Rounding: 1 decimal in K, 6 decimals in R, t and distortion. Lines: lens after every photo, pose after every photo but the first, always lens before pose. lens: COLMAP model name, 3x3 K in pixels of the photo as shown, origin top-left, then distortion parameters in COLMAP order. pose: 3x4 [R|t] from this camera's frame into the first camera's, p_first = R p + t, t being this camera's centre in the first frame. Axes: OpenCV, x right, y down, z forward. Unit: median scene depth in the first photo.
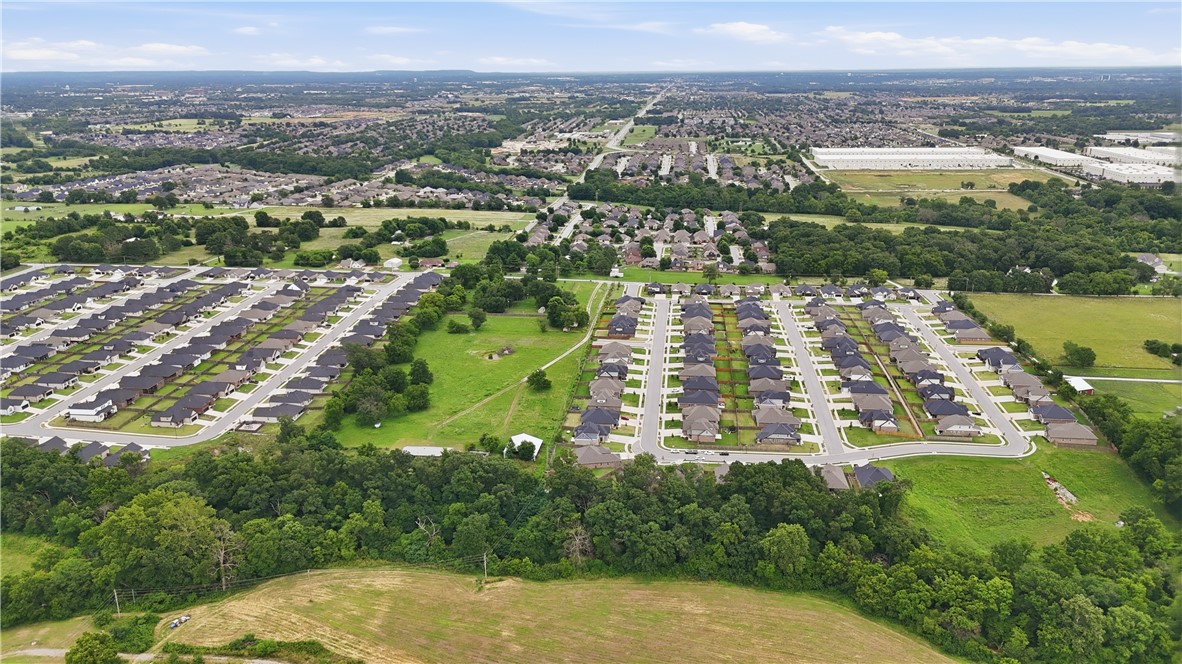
lens RADIAL K [[865.3, 0, 592.7], [0, 865.3, 330.8], [0, 0, 1]] dist [0.078534, -0.074109]
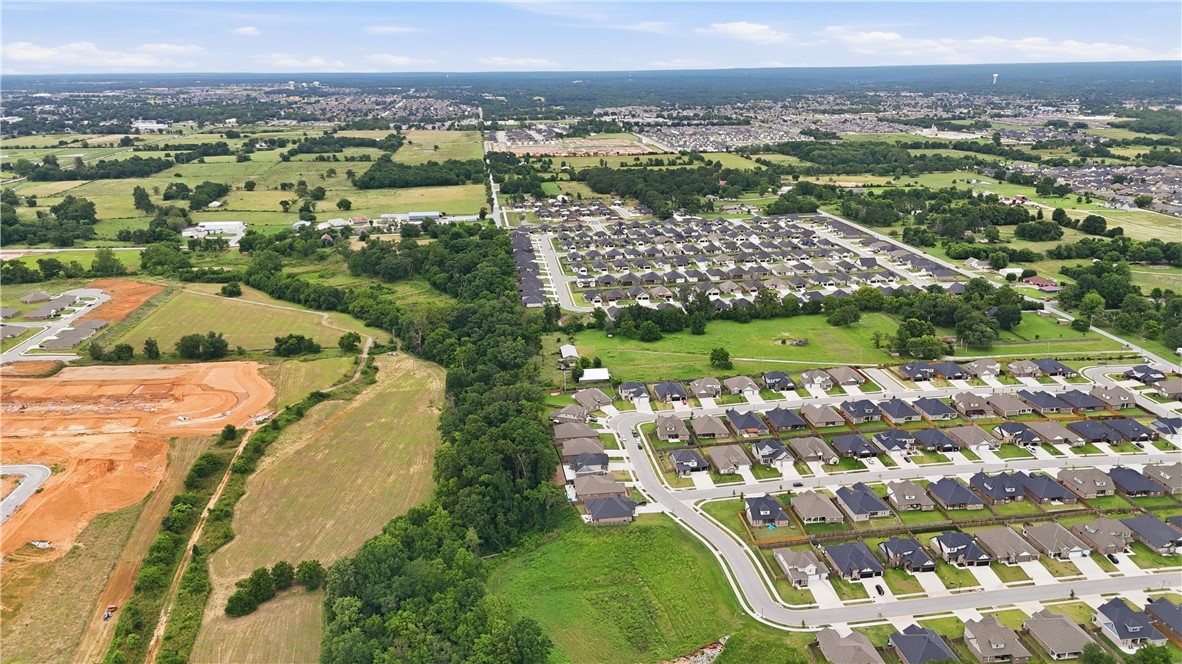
lens RADIAL K [[865.3, 0, 594.8], [0, 865.3, 337.0], [0, 0, 1]] dist [0.078534, -0.074109]
pose [[0.236743, 0.292877, -0.926378, 0.839898], [-0.273185, 0.935082, 0.225814, -0.157769], [0.932375, 0.199613, 0.301383, 0.488574]]
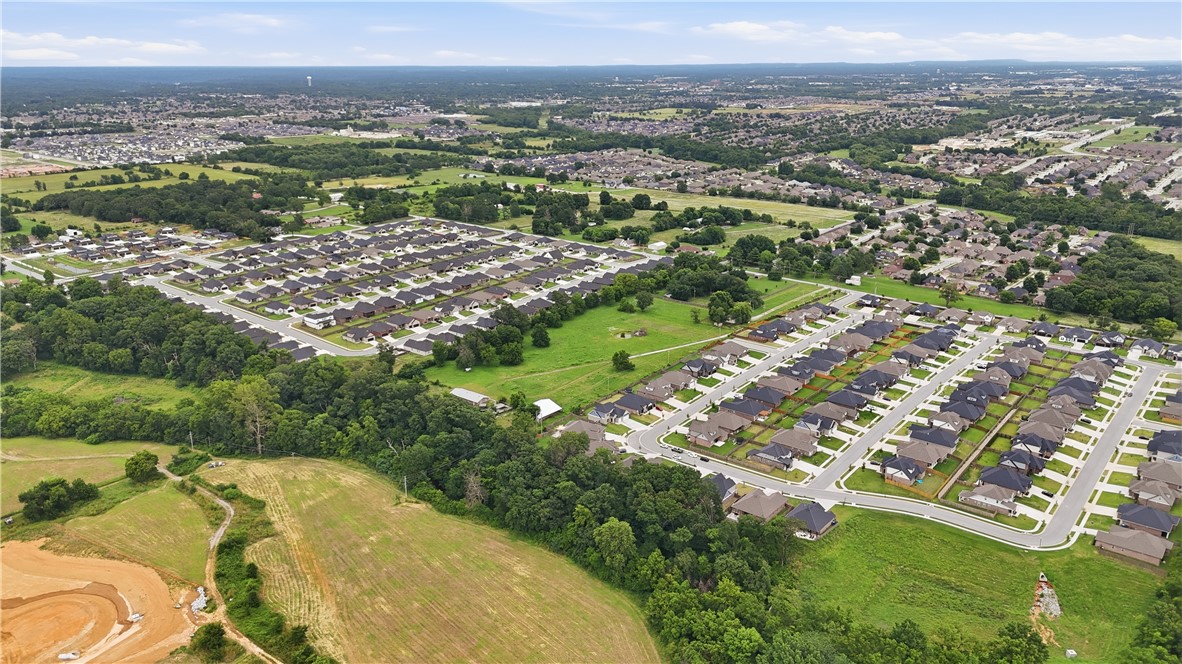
lens RADIAL K [[865.3, 0, 593.8], [0, 865.3, 332.8], [0, 0, 1]] dist [0.078534, -0.074109]
pose [[0.839533, 0.163424, -0.518148, 0.426061], [-0.157502, 0.985942, 0.055772, -0.028641], [0.519979, 0.034787, 0.853470, 0.067800]]
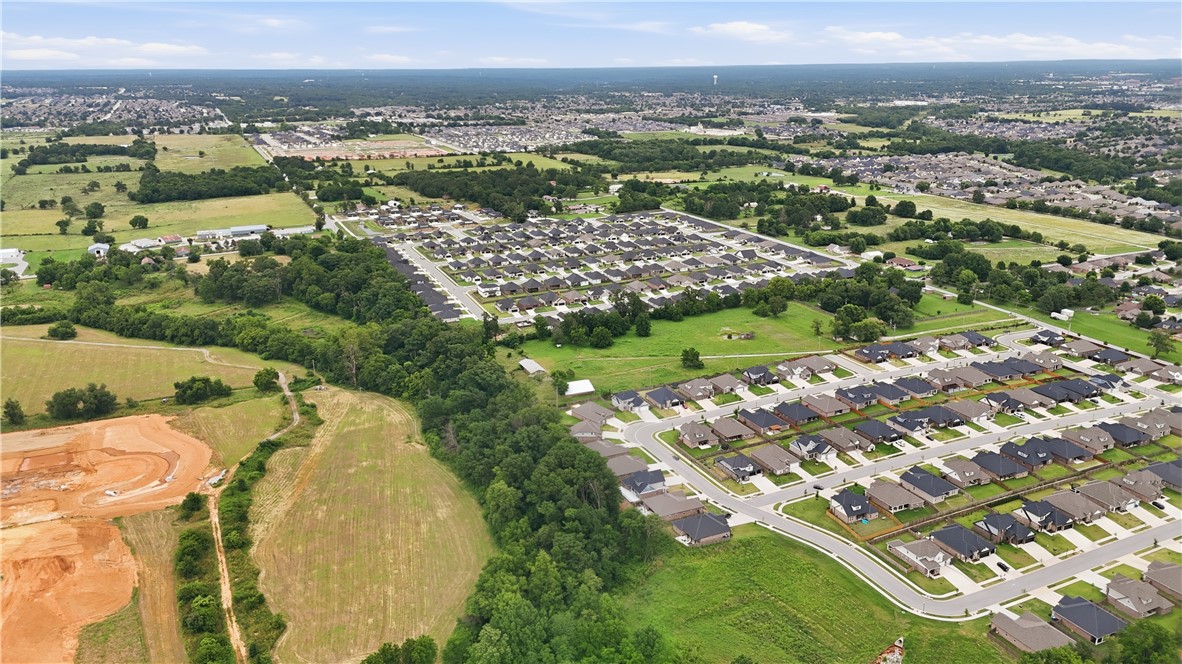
lens RADIAL K [[865.3, 0, 594.7], [0, 865.3, 335.5], [0, 0, 1]] dist [0.078534, -0.074109]
pose [[0.511211, 0.258965, -0.819512, 0.704878], [-0.244303, 0.957976, 0.150324, -0.095364], [0.824002, 0.123362, 0.552994, 0.282358]]
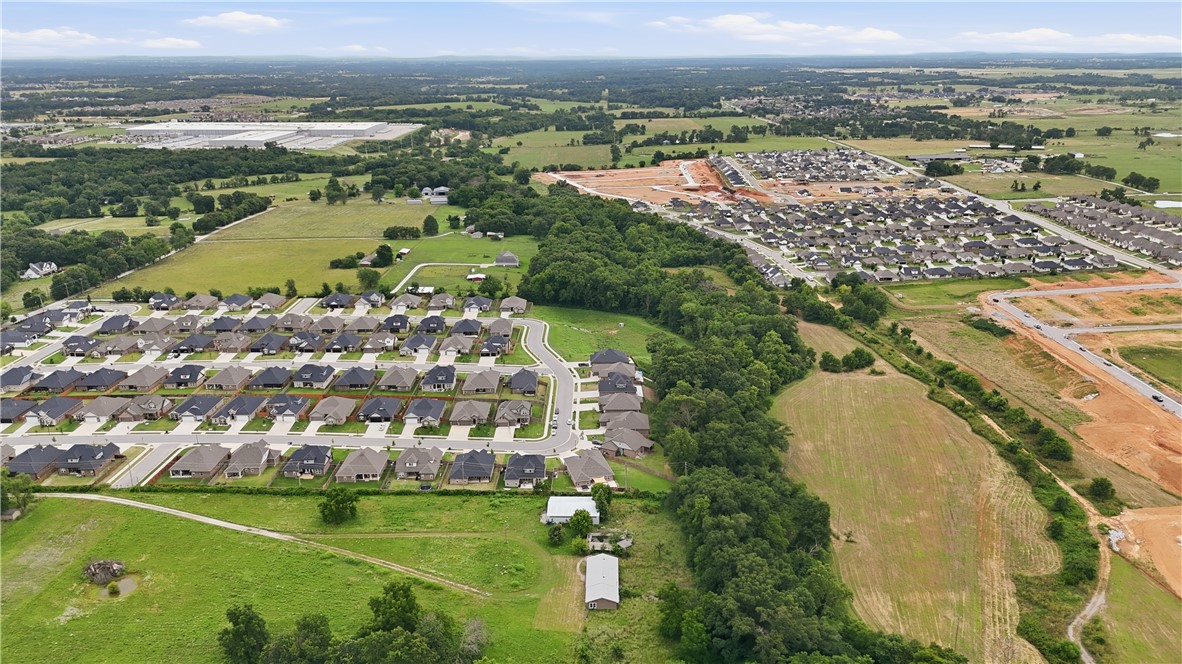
lens RADIAL K [[865.3, 0, 593.9], [0, 865.3, 335.1], [0, 0, 1]] dist [0.078534, -0.074109]
pose [[-0.096372, -0.298235, 0.949615, -0.577305], [0.294878, 0.902672, 0.313418, -0.173536], [-0.950663, 0.310225, 0.000951, 0.744341]]
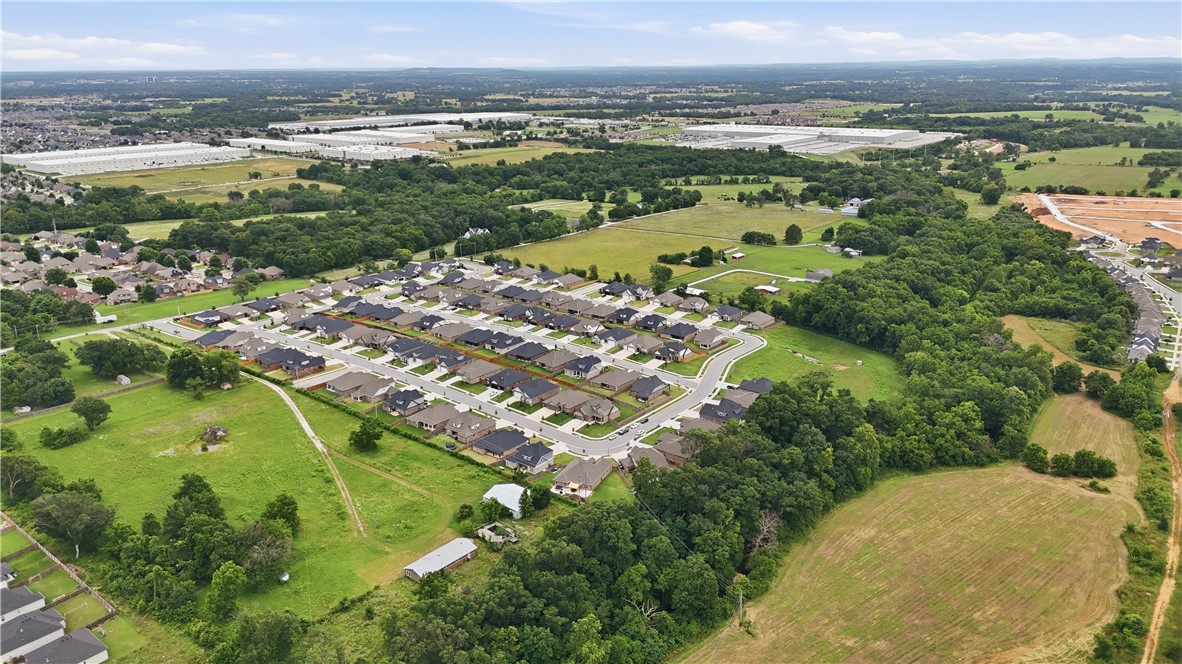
lens RADIAL K [[865.3, 0, 591.4], [0, 865.3, 330.3], [0, 0, 1]] dist [0.078534, -0.074109]
pose [[0.546760, -0.242542, 0.801391, -0.492247], [0.247053, 0.961245, 0.122366, -0.067514], [-0.800011, 0.131081, 0.585491, 0.379789]]
